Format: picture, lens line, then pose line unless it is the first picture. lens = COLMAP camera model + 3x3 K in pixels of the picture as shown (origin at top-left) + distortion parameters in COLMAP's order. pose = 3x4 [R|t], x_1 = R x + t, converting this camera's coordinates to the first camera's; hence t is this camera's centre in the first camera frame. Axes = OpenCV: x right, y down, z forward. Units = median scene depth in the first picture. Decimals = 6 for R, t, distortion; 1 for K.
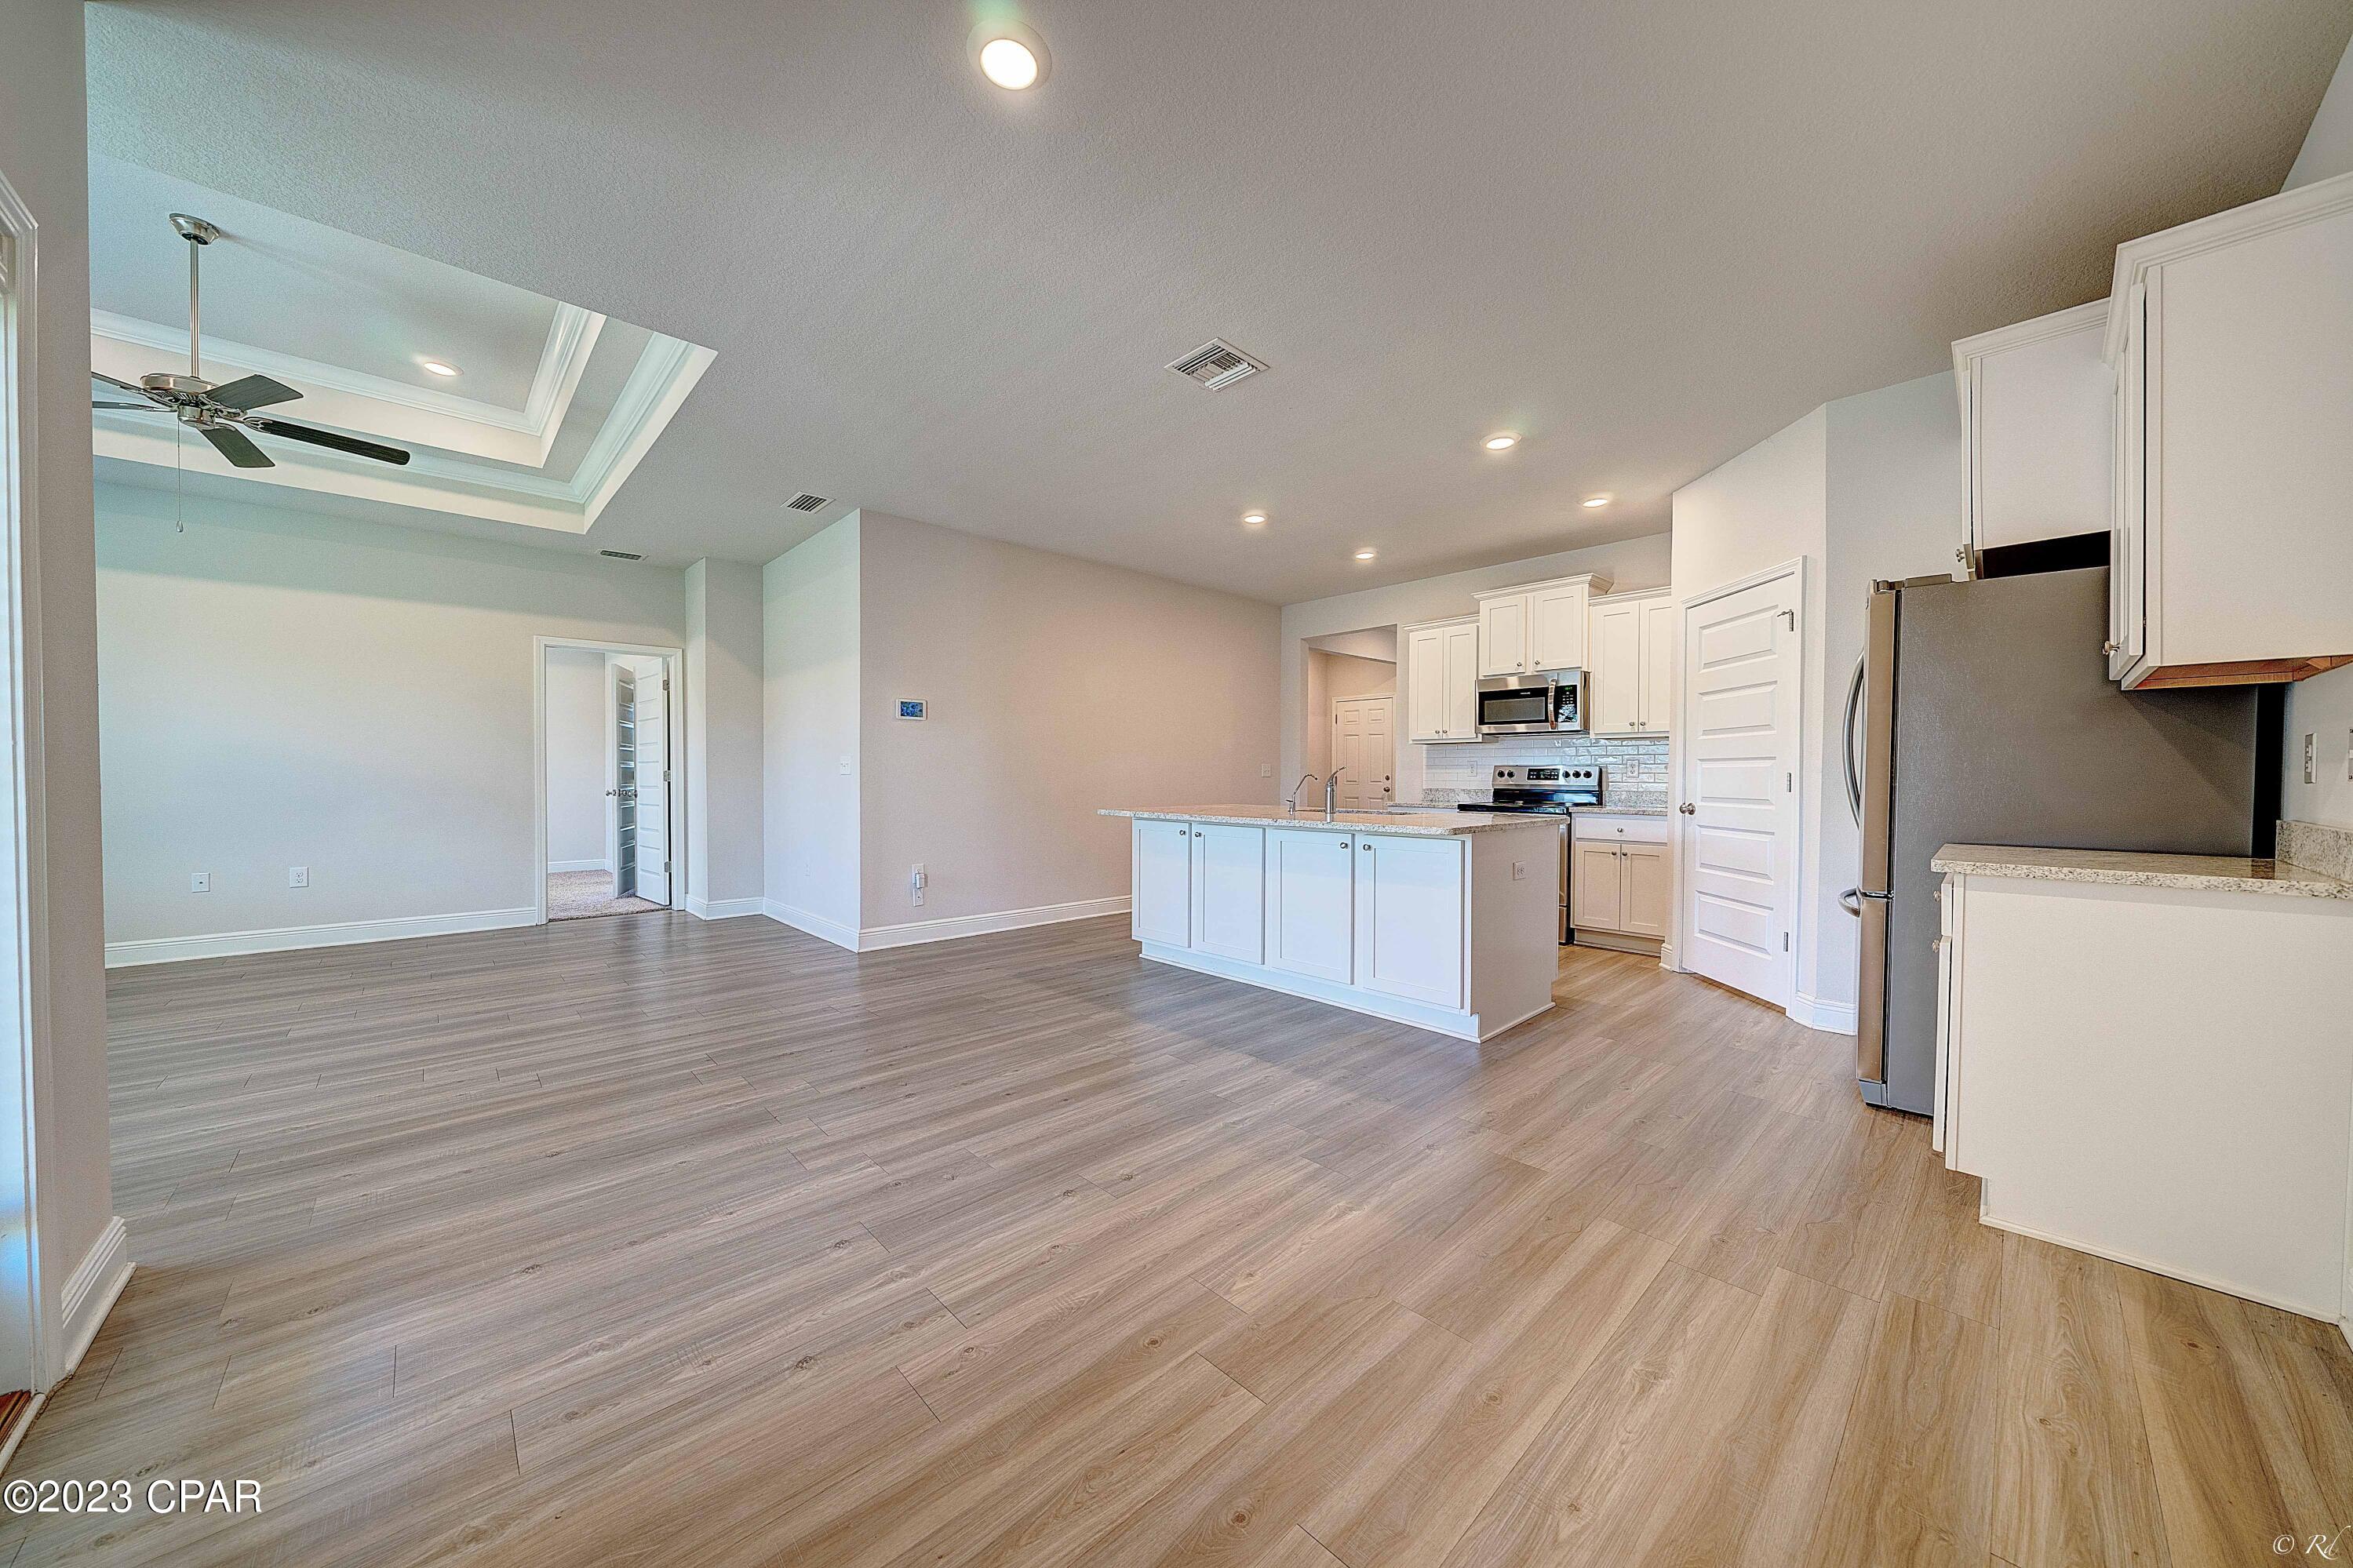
lens RADIAL K [[799.5, 0, 1172.9], [0, 799.5, 772.8], [0, 0, 1]] dist [0.001696, 0.000067]
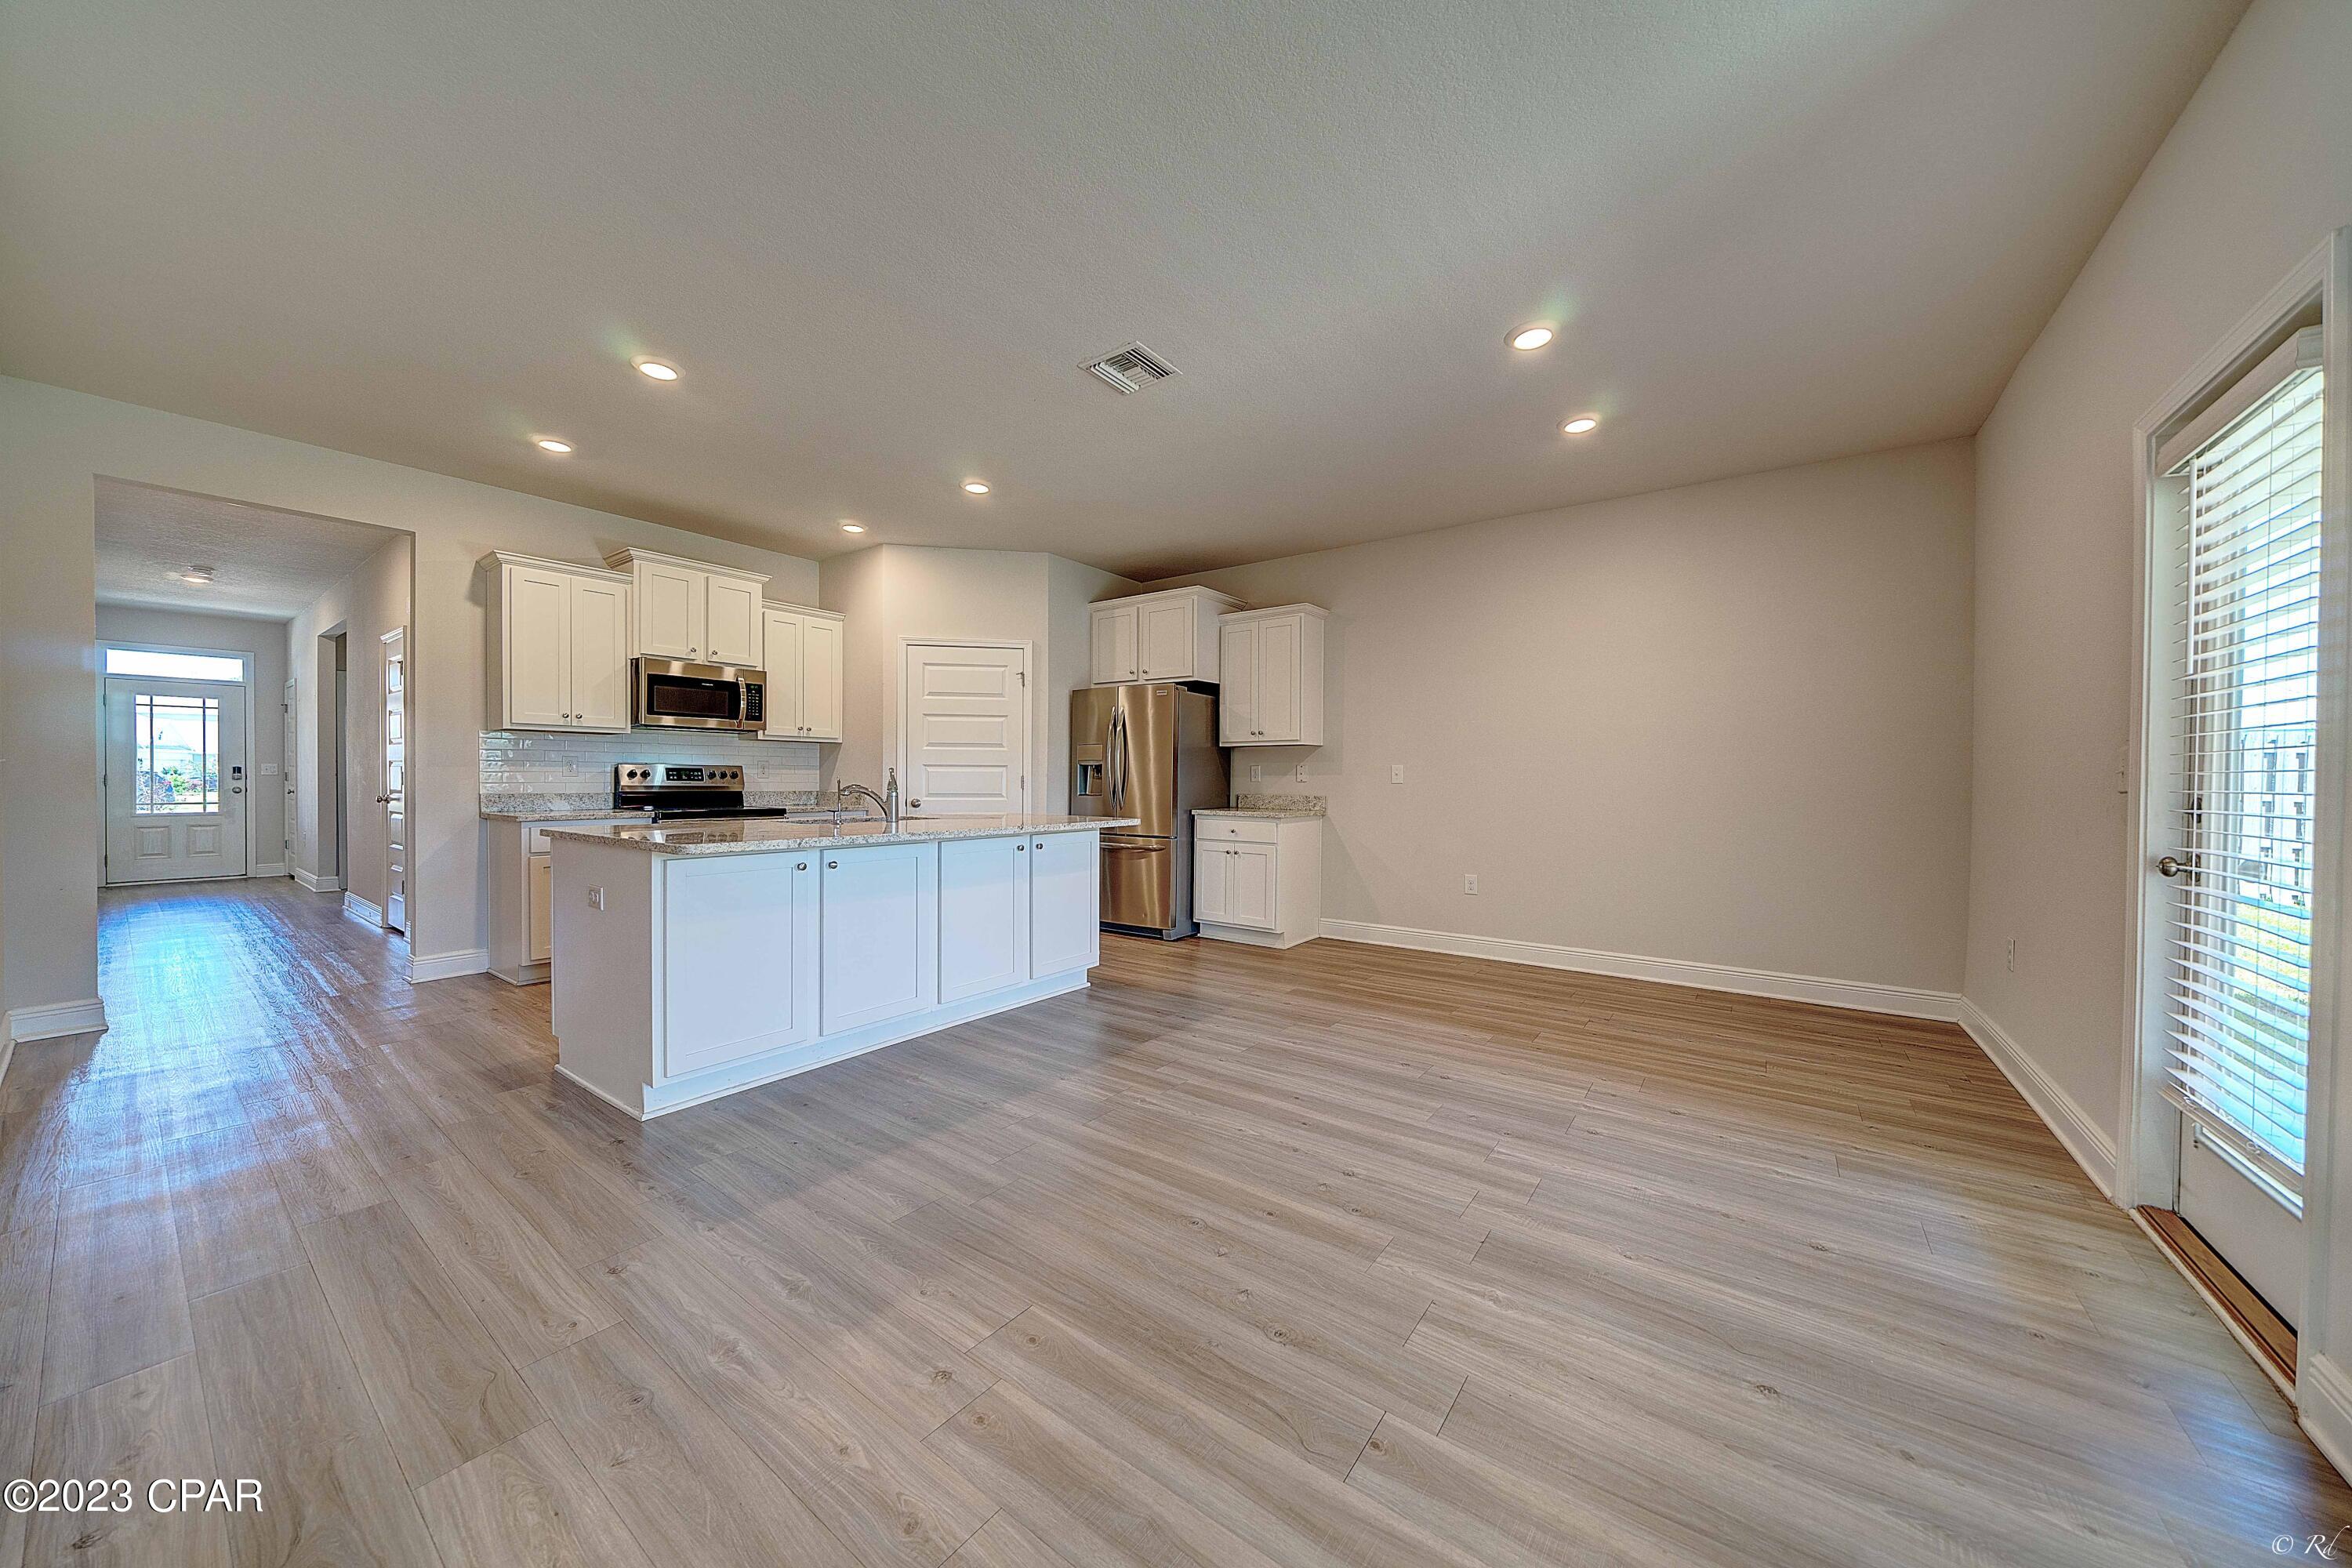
lens RADIAL K [[799.2, 0, 1169.0], [0, 799.2, 794.8], [0, 0, 1]] dist [0.001696, 0.000067]
pose [[-0.175640, -0.022581, 0.984195, -0.870787], [-0.010615, 0.999722, 0.021043, -0.000423], [-0.984397, -0.006751, -0.175831, 1.056311]]
